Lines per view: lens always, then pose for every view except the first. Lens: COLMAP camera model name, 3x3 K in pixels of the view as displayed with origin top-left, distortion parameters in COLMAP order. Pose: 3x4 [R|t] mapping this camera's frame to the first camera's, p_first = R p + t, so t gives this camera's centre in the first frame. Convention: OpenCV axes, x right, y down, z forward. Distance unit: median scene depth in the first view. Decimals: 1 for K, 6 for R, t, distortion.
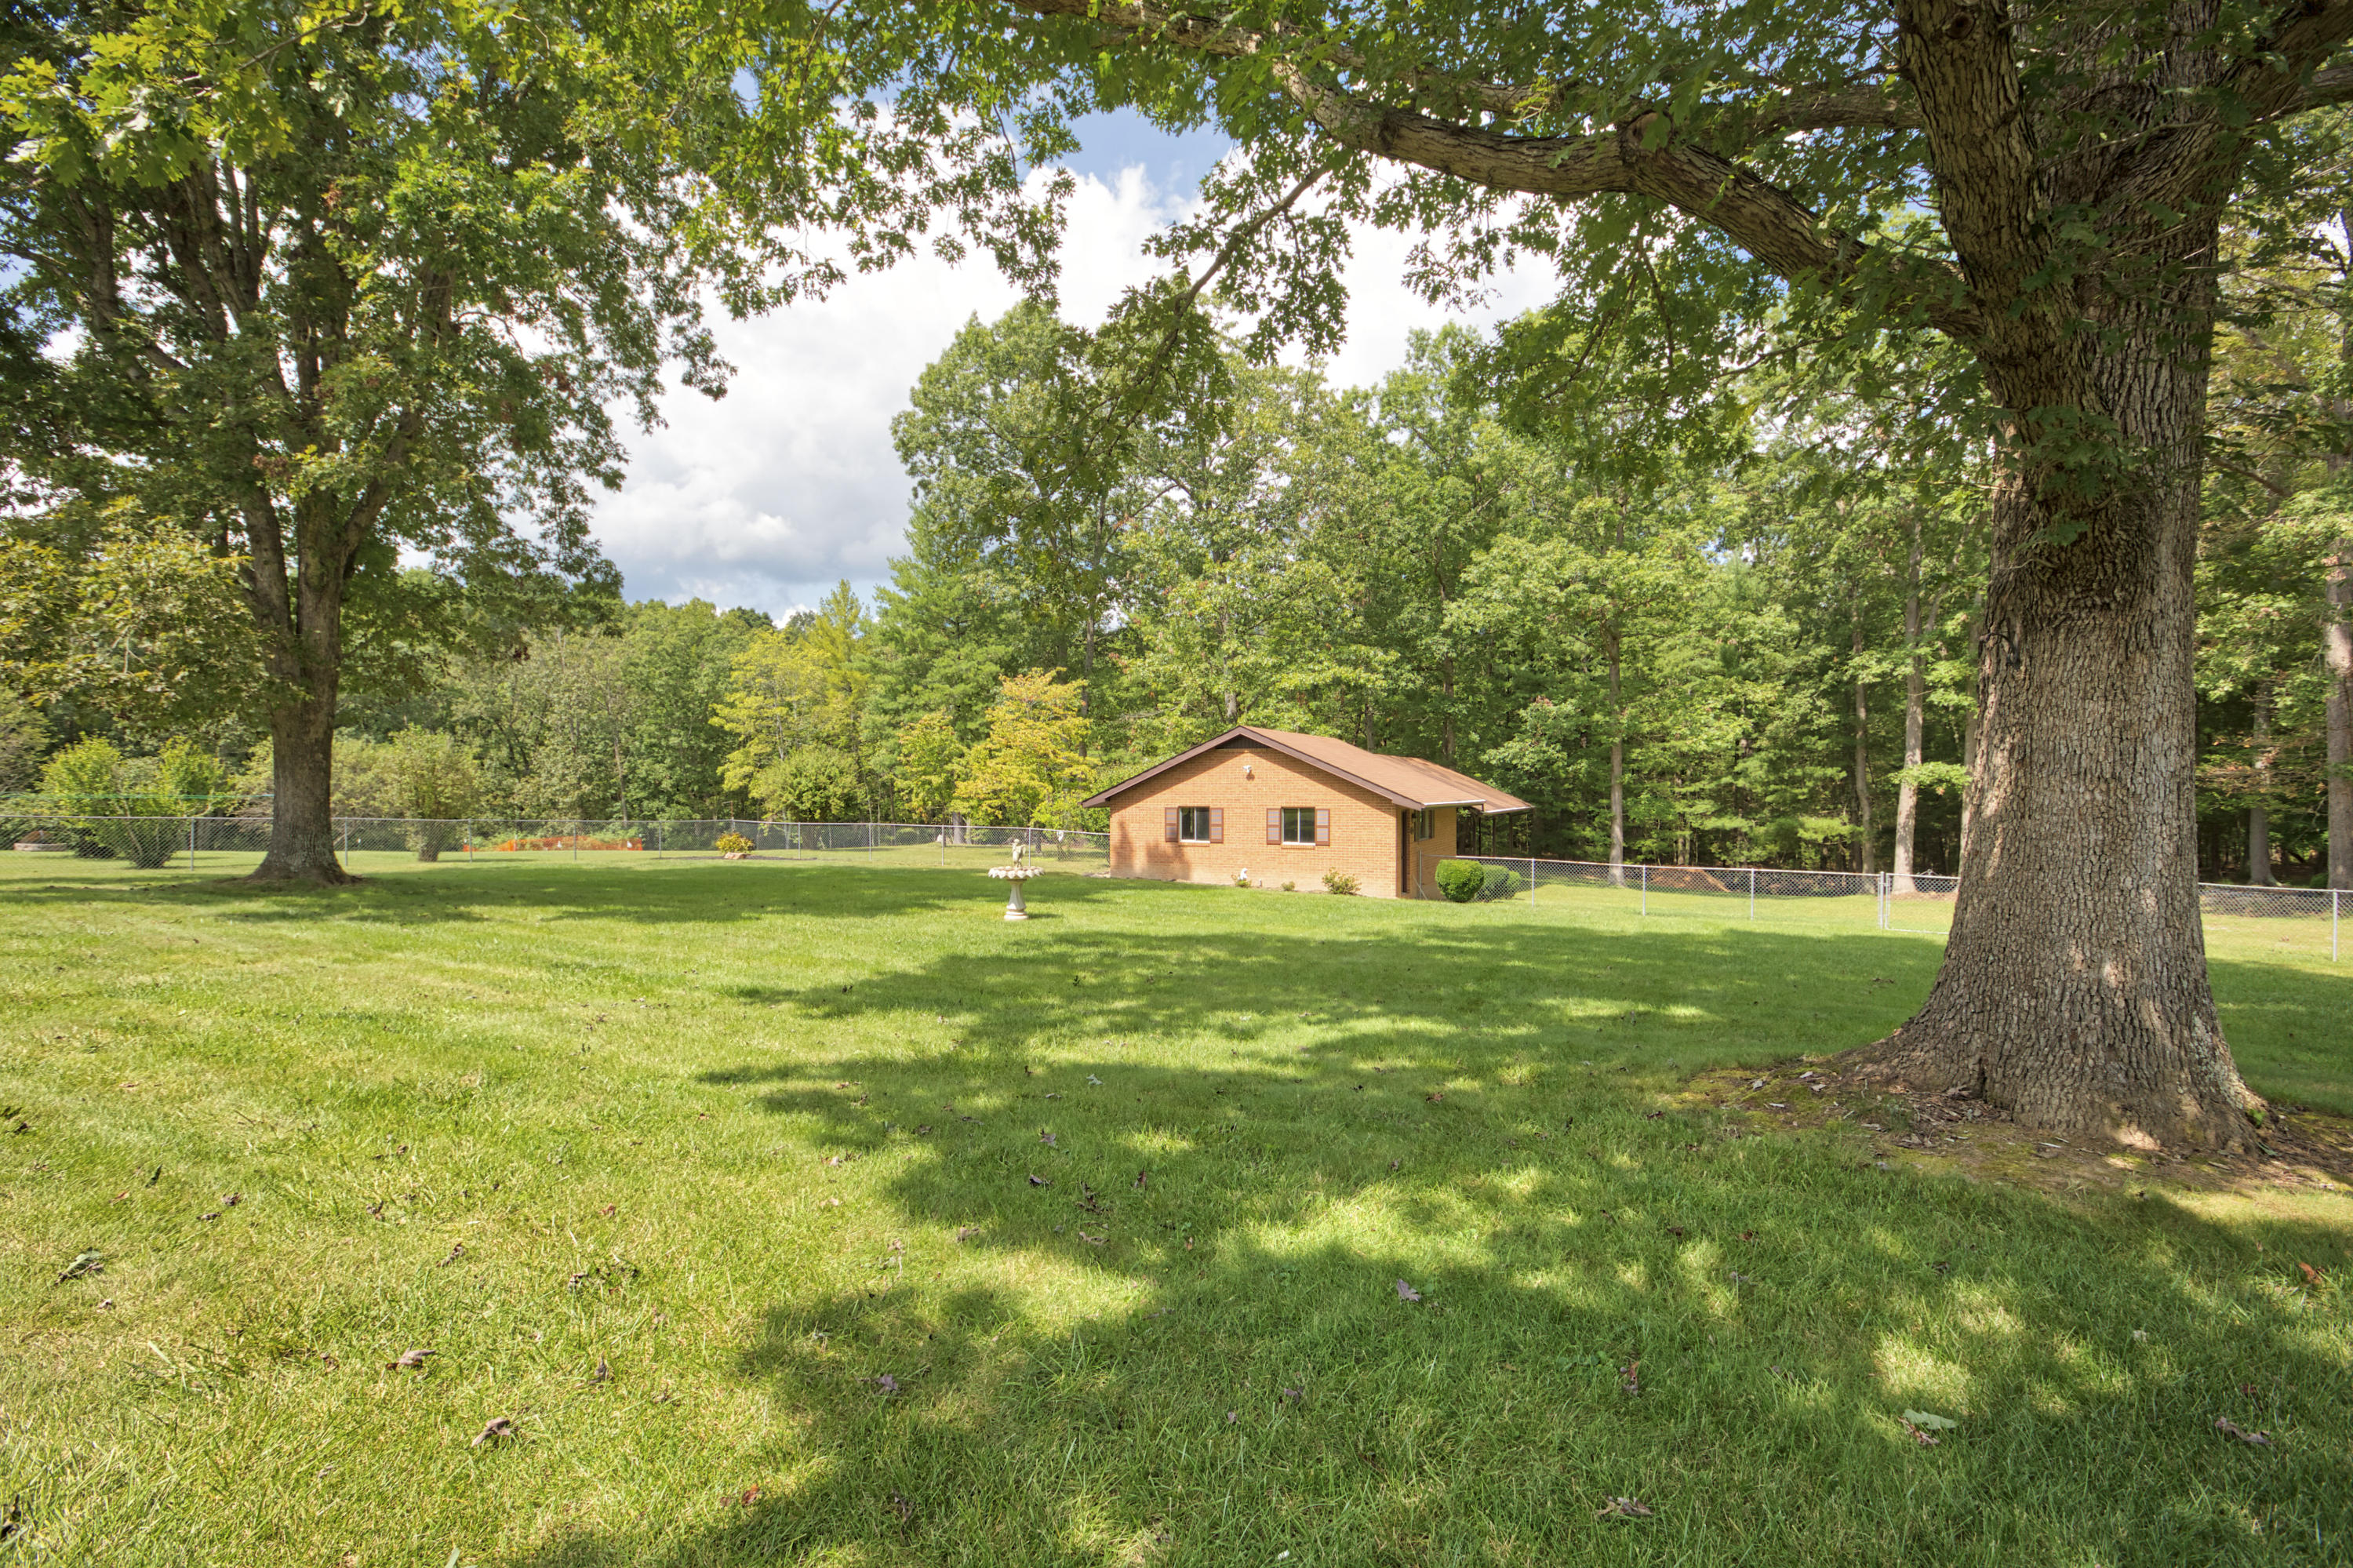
lens RADIAL K [[1065.4, 0, 1168.4], [0, 1065.4, 790.4], [0, 0, 1]] dist [-0.018062, -0.000132]
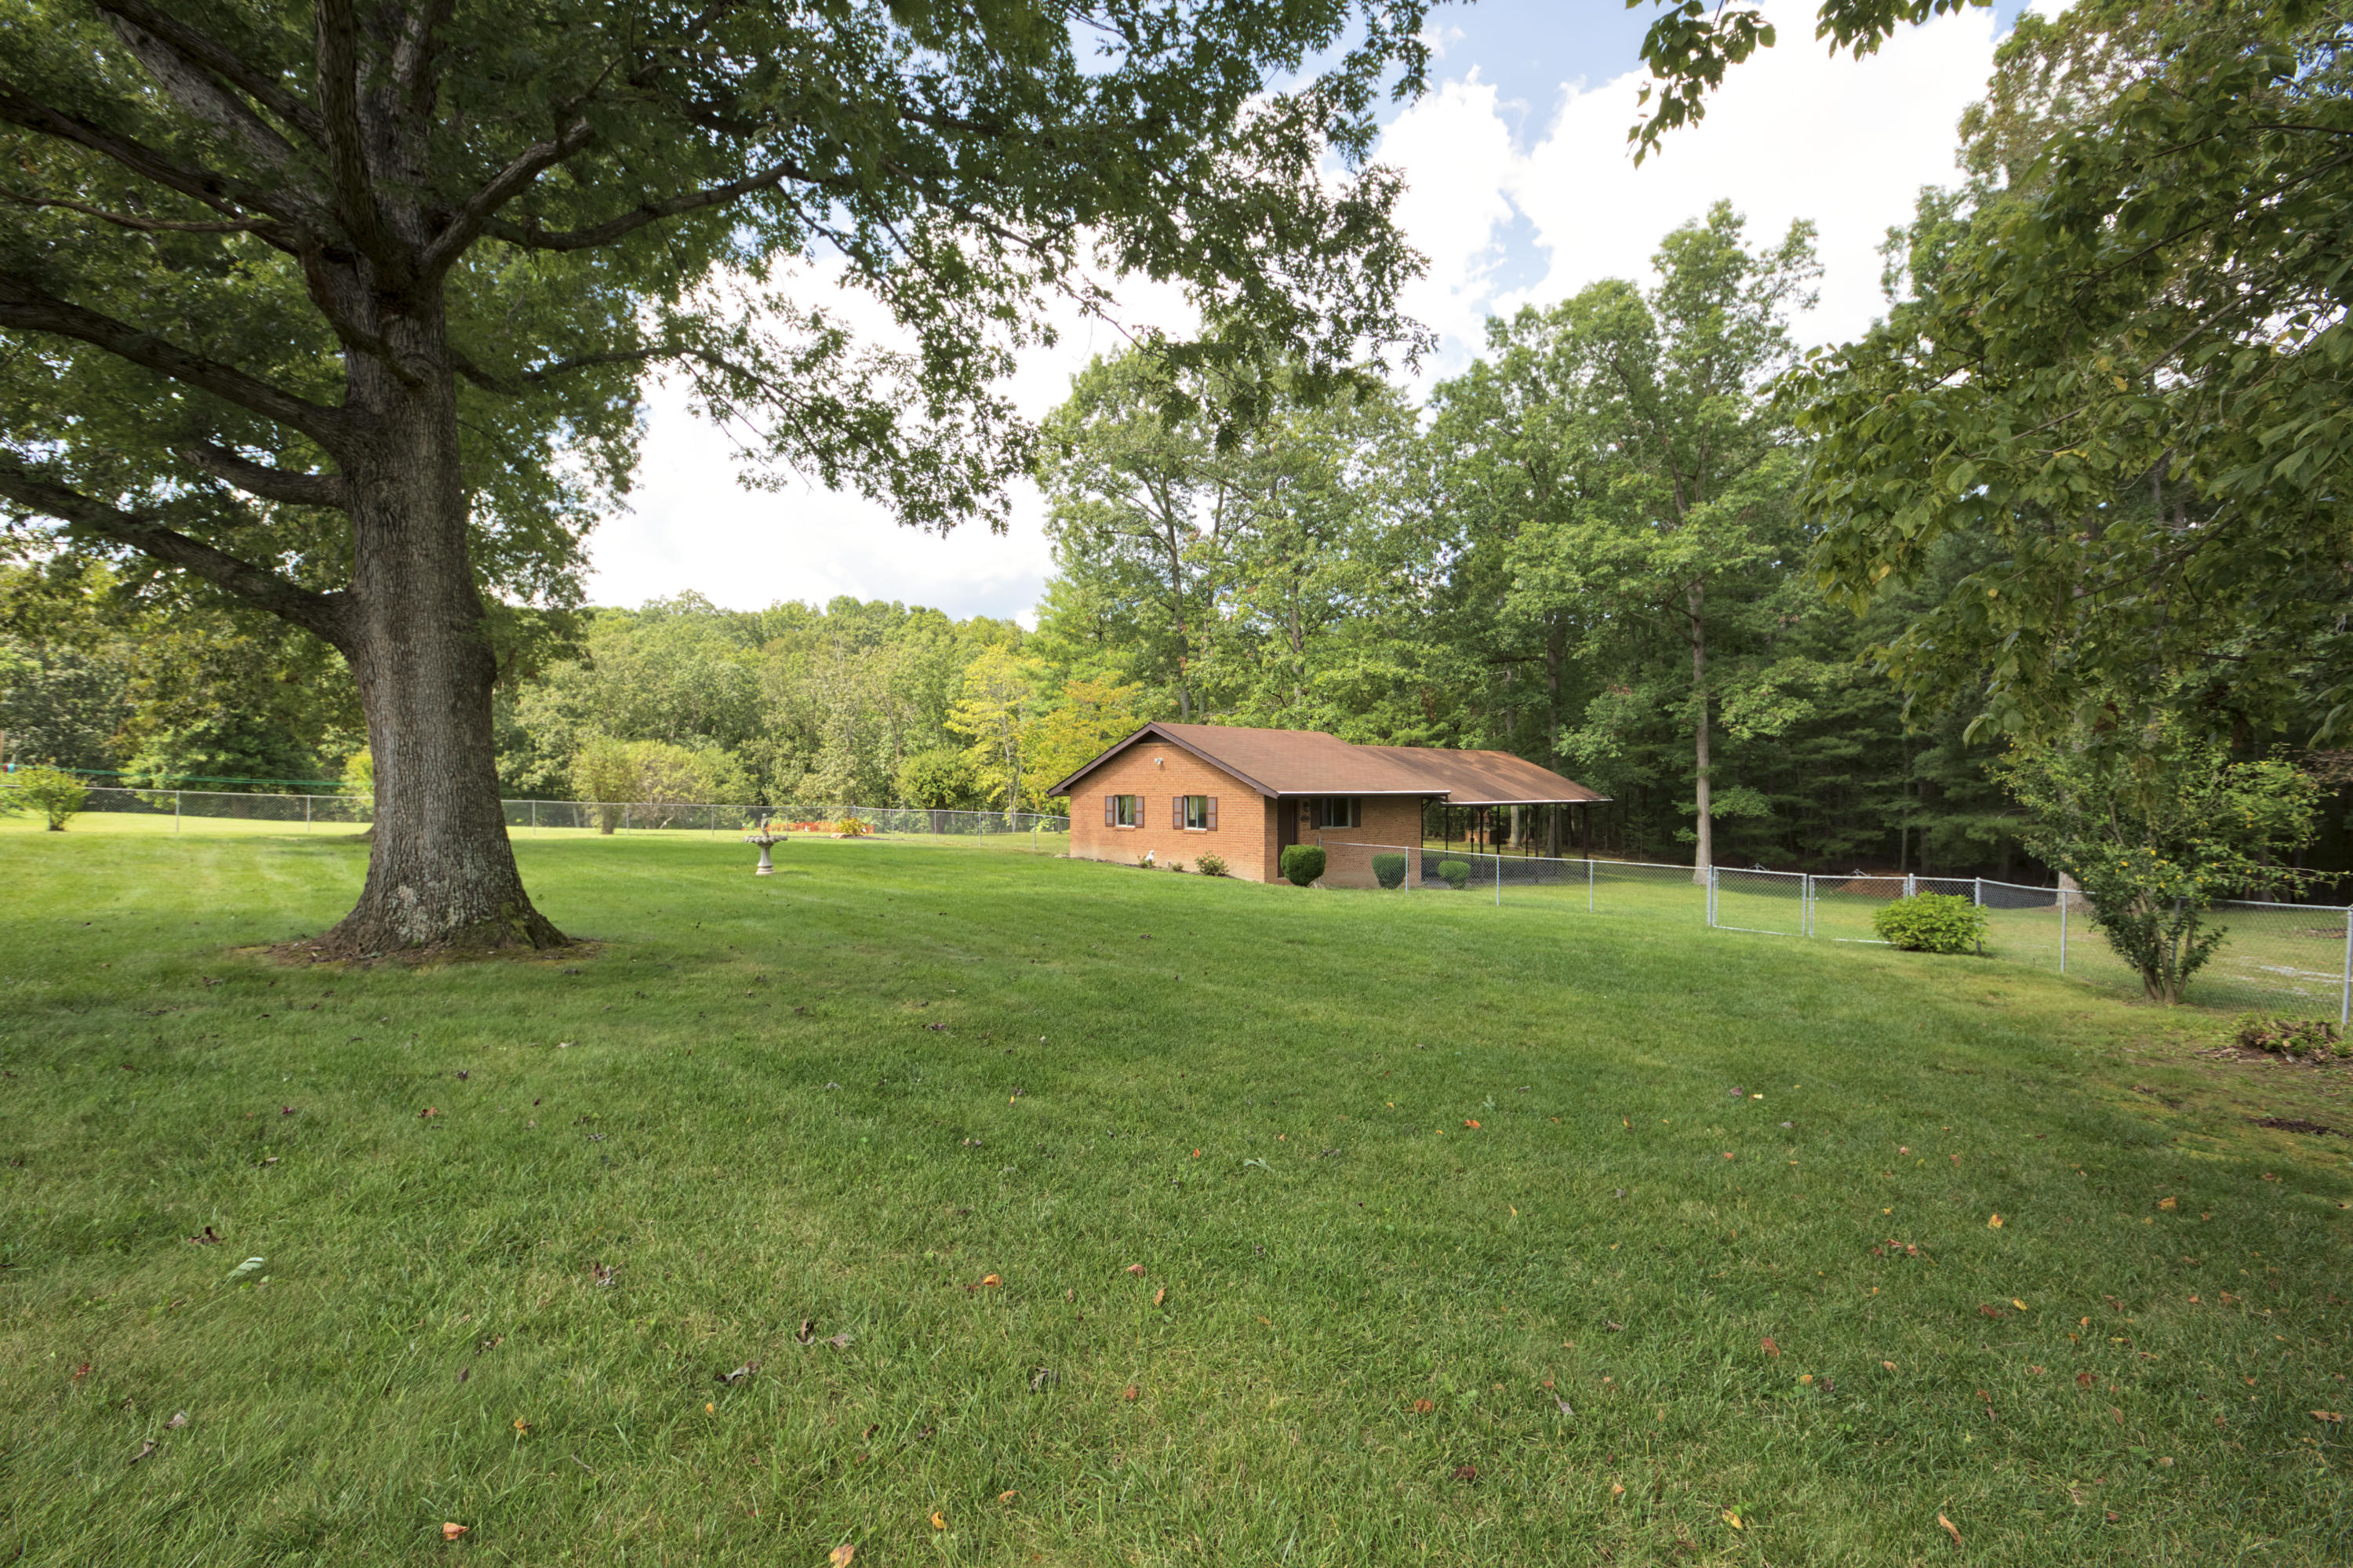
lens RADIAL K [[1065.4, 0, 1175.7], [0, 1065.4, 784.2], [0, 0, 1]] dist [-0.018062, -0.000132]
pose [[0.948257, 0.000423, -0.317502, 0.296587], [-0.001361, 0.999995, -0.002734, 0.004398], [0.317500, 0.003024, 0.948253, -0.028662]]
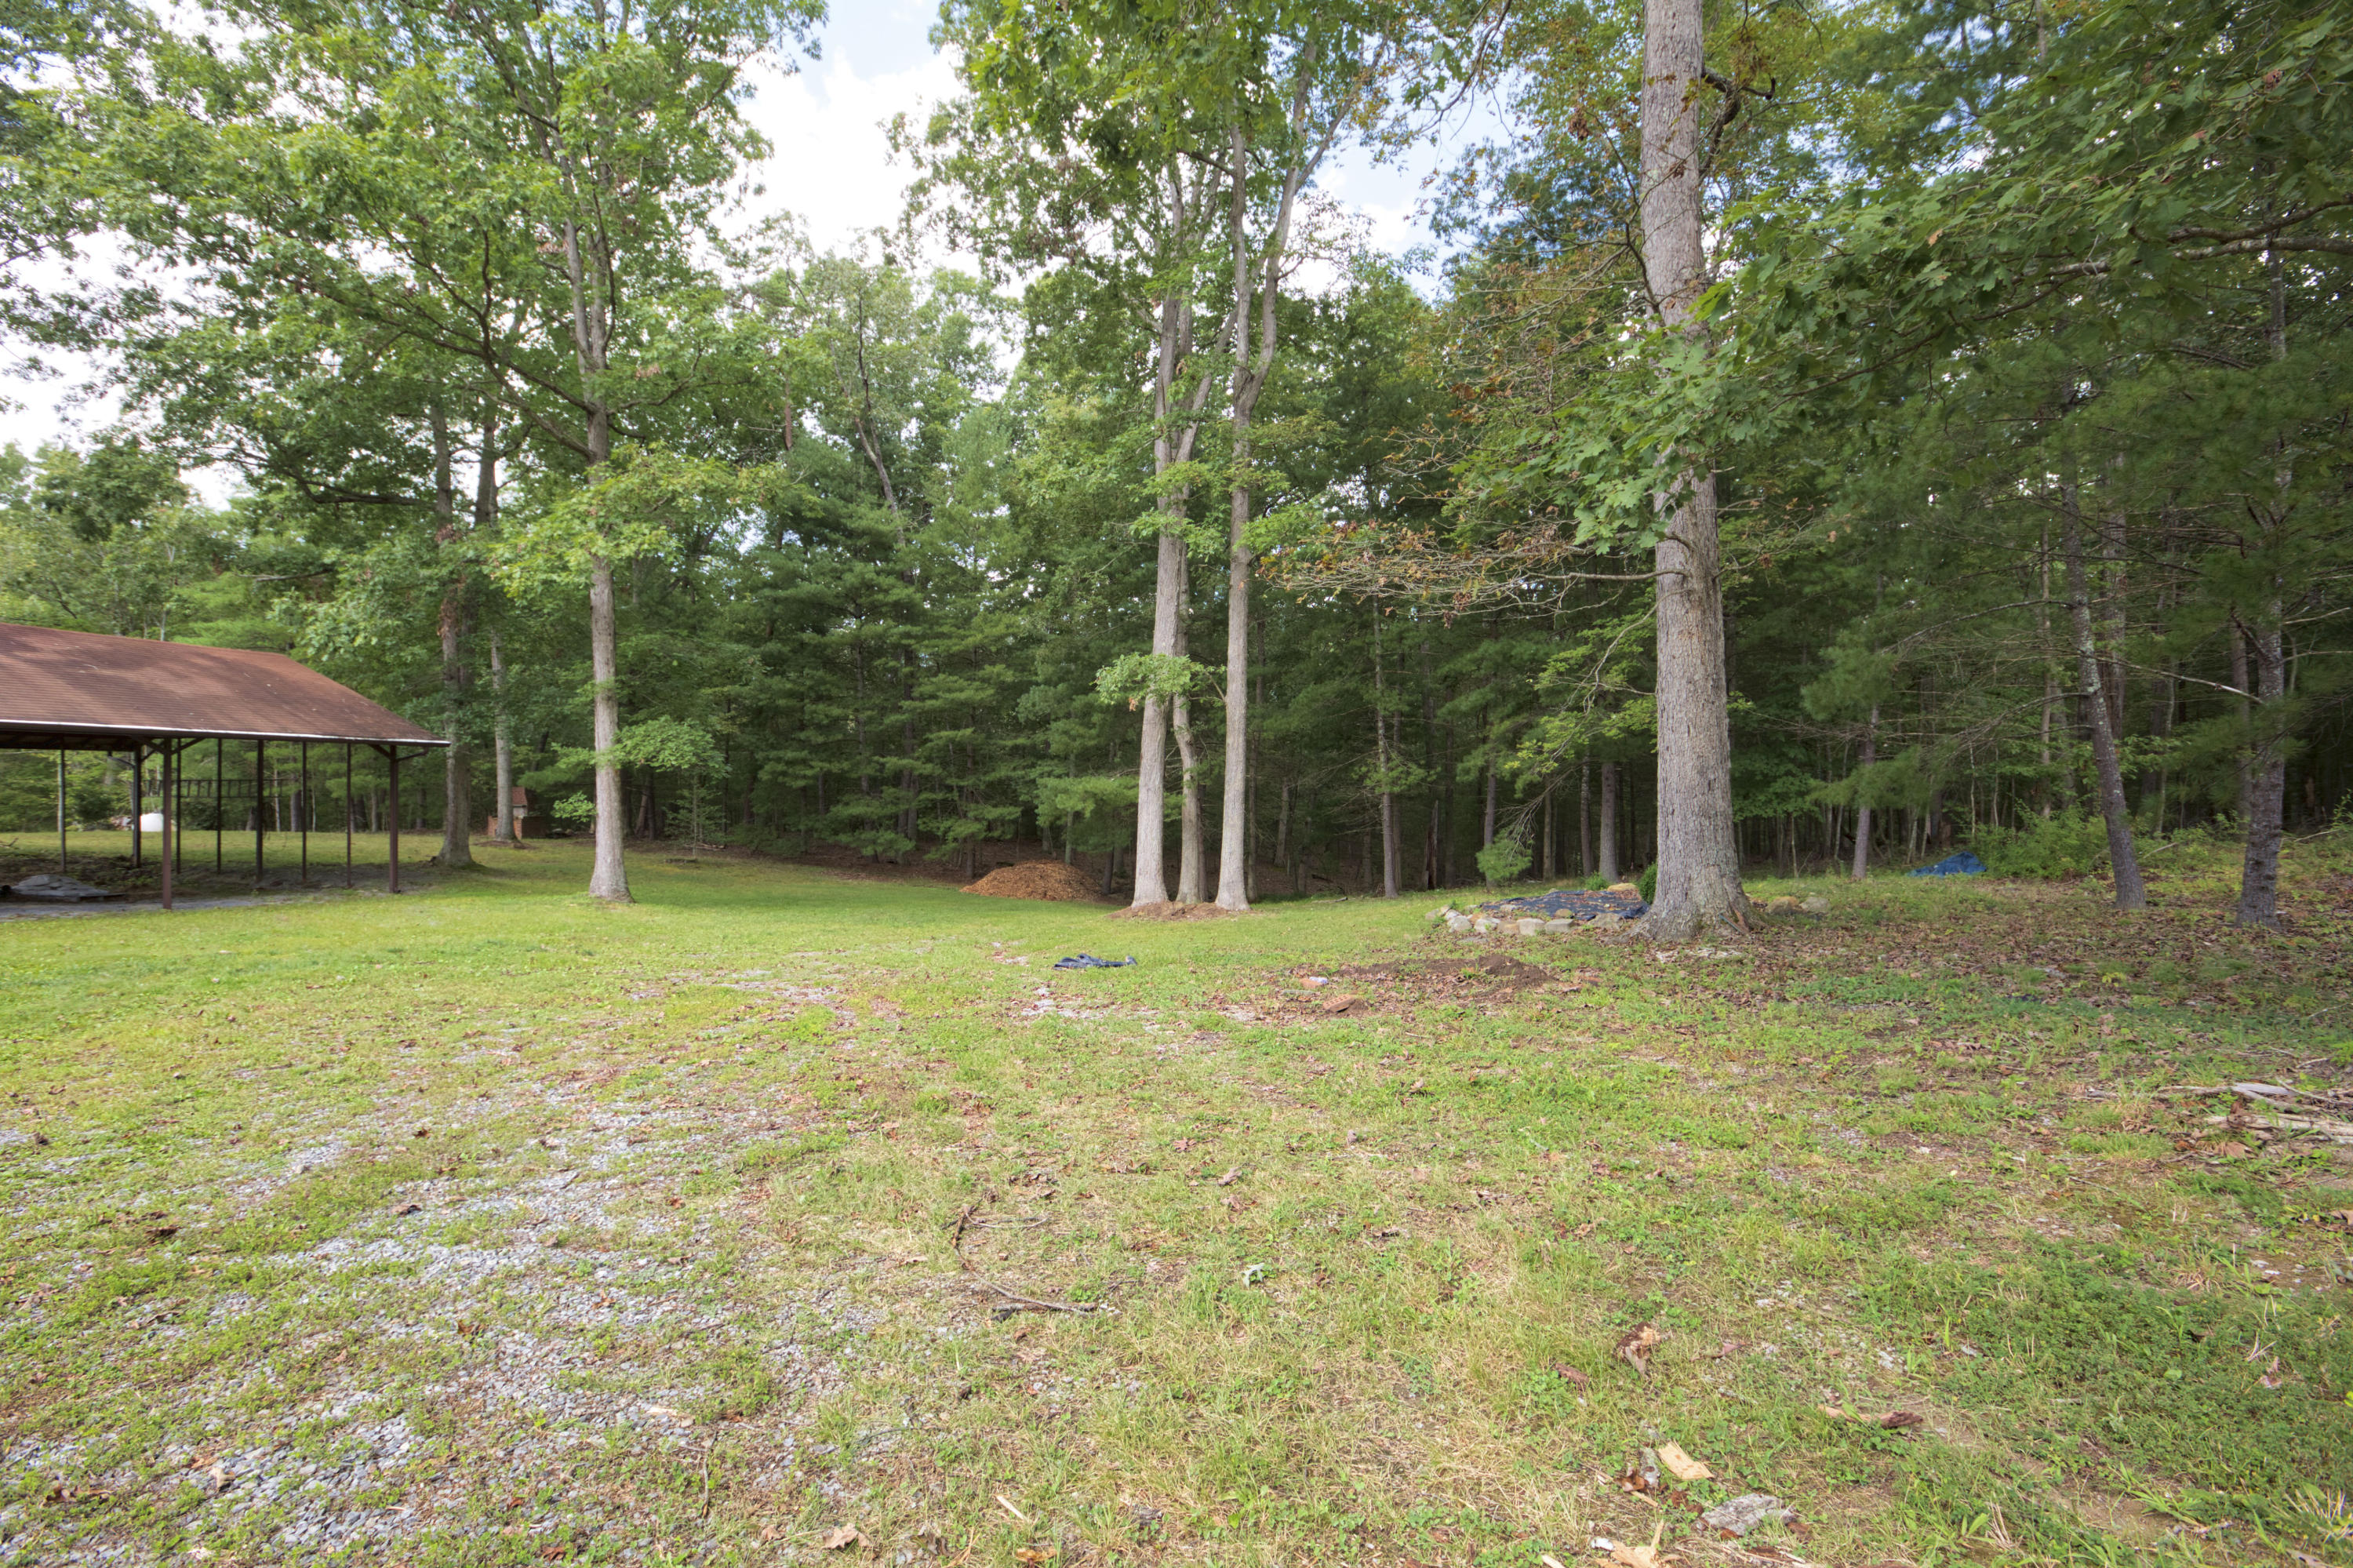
lens RADIAL K [[1065.4, 0, 1192.8], [0, 1065.4, 784.8], [0, 0, 1]] dist [-0.018062, -0.000132]
pose [[0.974411, 0.002834, 0.224756, 0.621414], [-0.001436, 0.999979, -0.006382, 0.040646], [-0.224769, 0.005896, 0.974394, 0.470877]]
